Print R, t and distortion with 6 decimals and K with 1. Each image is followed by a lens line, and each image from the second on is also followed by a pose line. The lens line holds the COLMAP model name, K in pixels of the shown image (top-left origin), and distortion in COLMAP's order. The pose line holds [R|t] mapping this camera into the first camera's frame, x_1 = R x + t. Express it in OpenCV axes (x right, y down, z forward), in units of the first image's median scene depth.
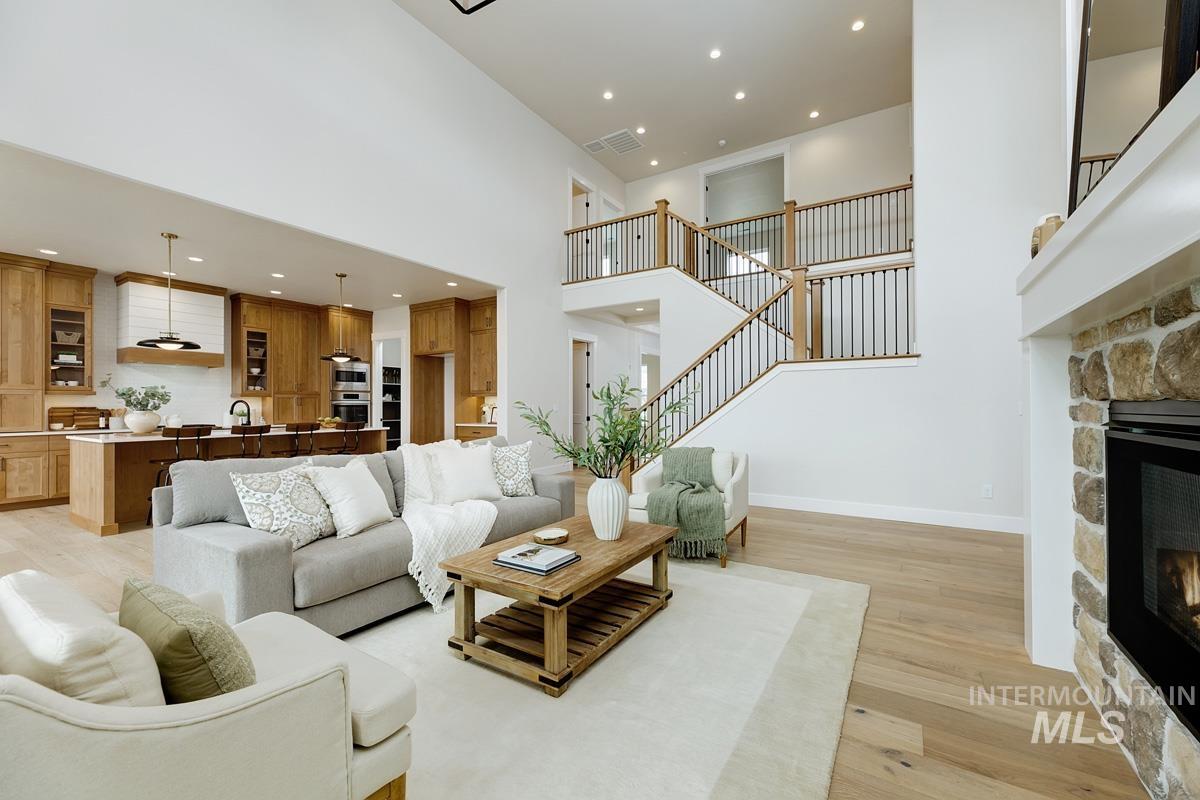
lens RADIAL K [[482.8, 0, 602.8], [0, 482.8, 401.7], [0, 0, 1]] dist [0.003724, 0.000401]
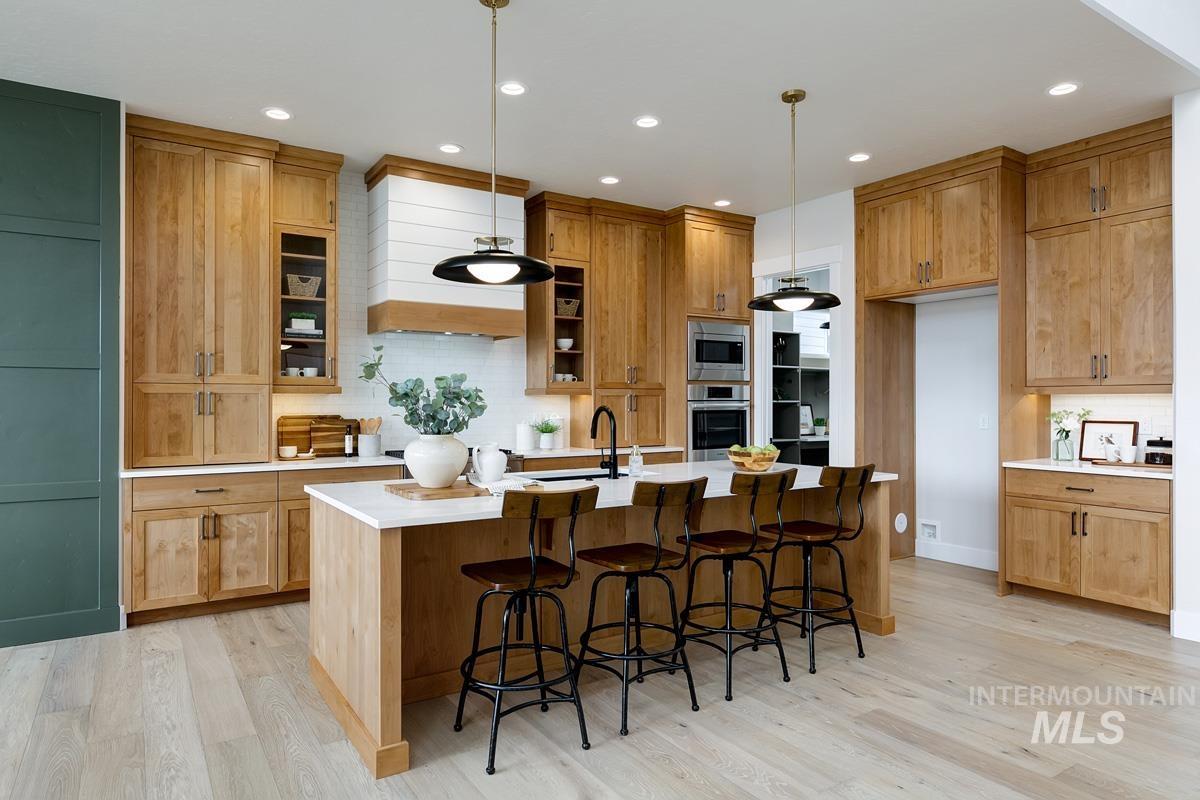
lens RADIAL K [[706.7, 0, 591.4], [0, 706.7, 396.0], [0, 0, 1]] dist [-0.004458, 0.002008]
pose [[0.906464, 0.001742, -0.422279, -0.430301], [-0.000633, 0.999996, 0.002765, -0.012159], [0.422282, -0.002239, 0.906462, 0.379441]]
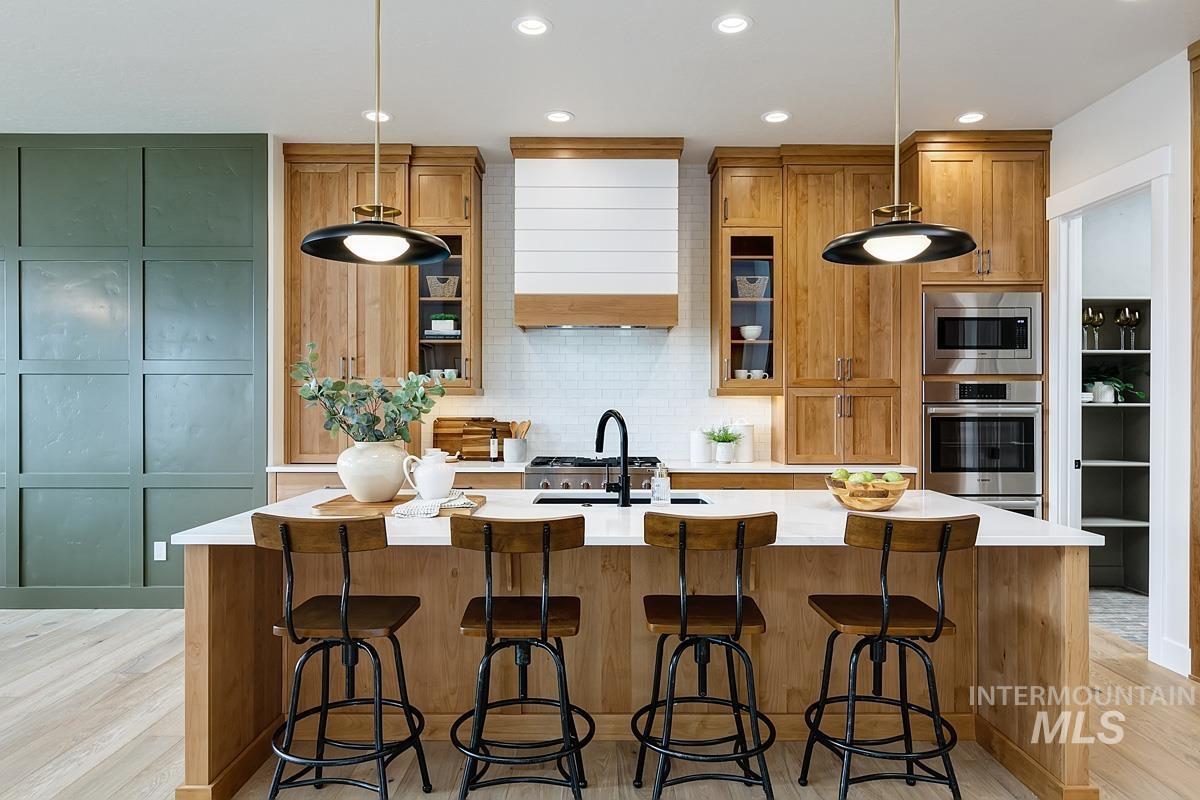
lens RADIAL K [[774.8, 0, 593.7], [0, 774.8, 406.9], [0, 0, 1]] dist [0.001204, 0.003551]
pose [[0.539675, 0.006614, -0.841847, -0.266568], [0.002959, 0.999948, 0.009753, -0.008203], [0.841868, -0.007754, 0.539628, 0.605758]]
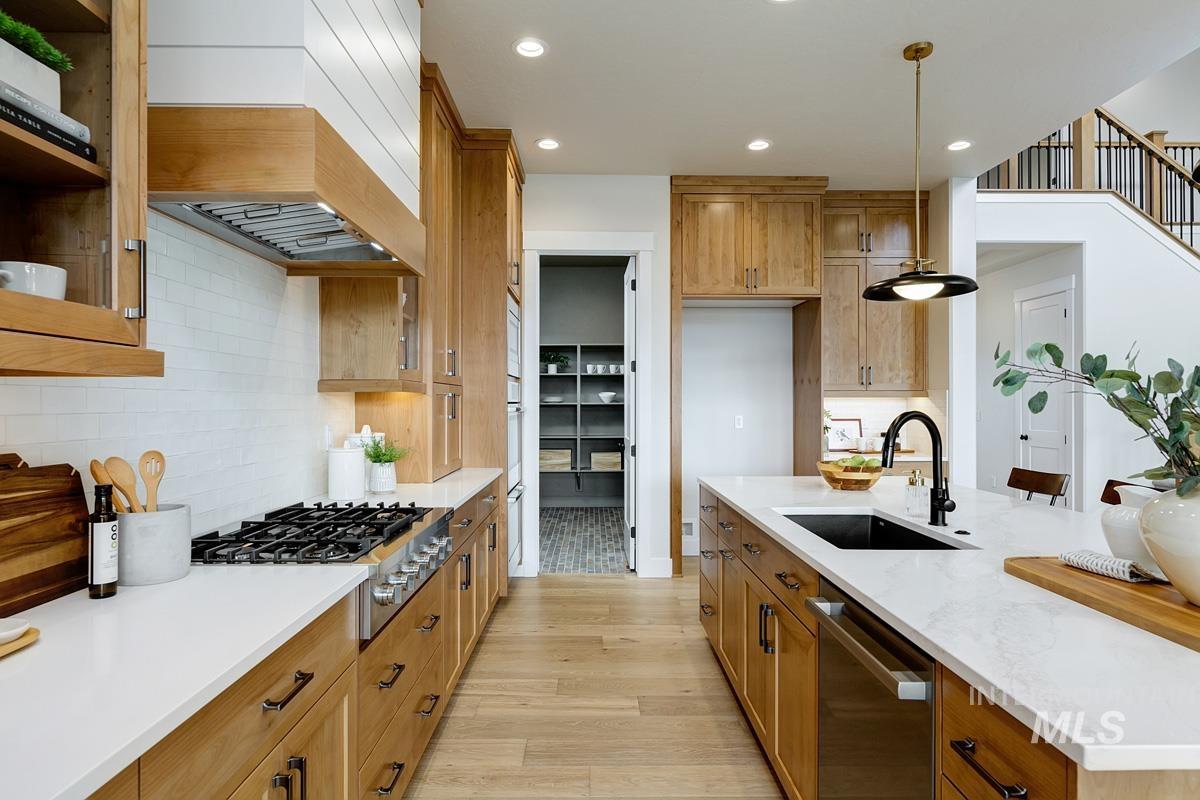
lens RADIAL K [[663.9, 0, 595.1], [0, 663.9, 402.9], [0, 0, 1]] dist [-0.003053, -0.002312]
pose [[0.839546, 0.003581, 0.543277, -0.951408], [-0.004309, 0.999991, 0.000068, -0.005274], [-0.543272, -0.002398, 0.839553, 0.689425]]
